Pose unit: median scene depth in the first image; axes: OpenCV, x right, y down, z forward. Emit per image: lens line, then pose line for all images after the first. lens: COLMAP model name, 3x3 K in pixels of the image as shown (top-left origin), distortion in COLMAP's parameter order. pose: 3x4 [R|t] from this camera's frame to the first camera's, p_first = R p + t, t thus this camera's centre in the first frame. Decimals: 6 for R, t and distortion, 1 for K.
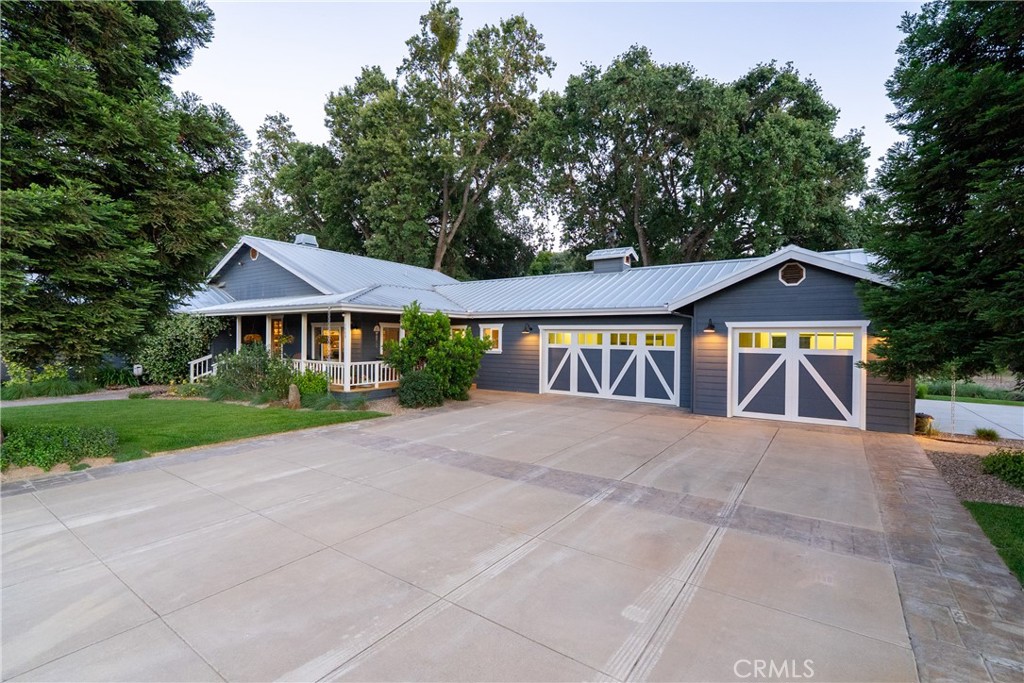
lens RADIAL K [[460.2, 0, 505.7], [0, 460.2, 337.6], [0, 0, 1]] dist [-0.002205, 0.001590]
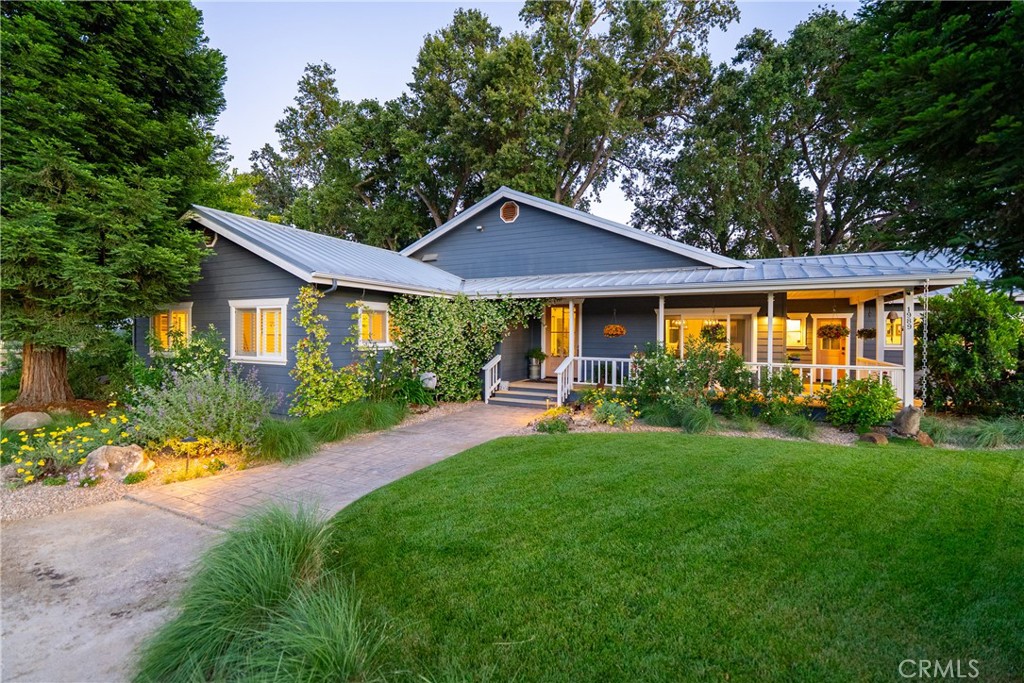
lens RADIAL K [[460.2, 0, 516.0], [0, 460.2, 343.0], [0, 0, 1]] dist [-0.002205, 0.001590]
pose [[0.988867, -0.006238, 0.148674, -0.335937], [0.003786, 0.999852, 0.016770, 0.008035], [-0.148756, -0.016020, 0.988744, 0.142219]]
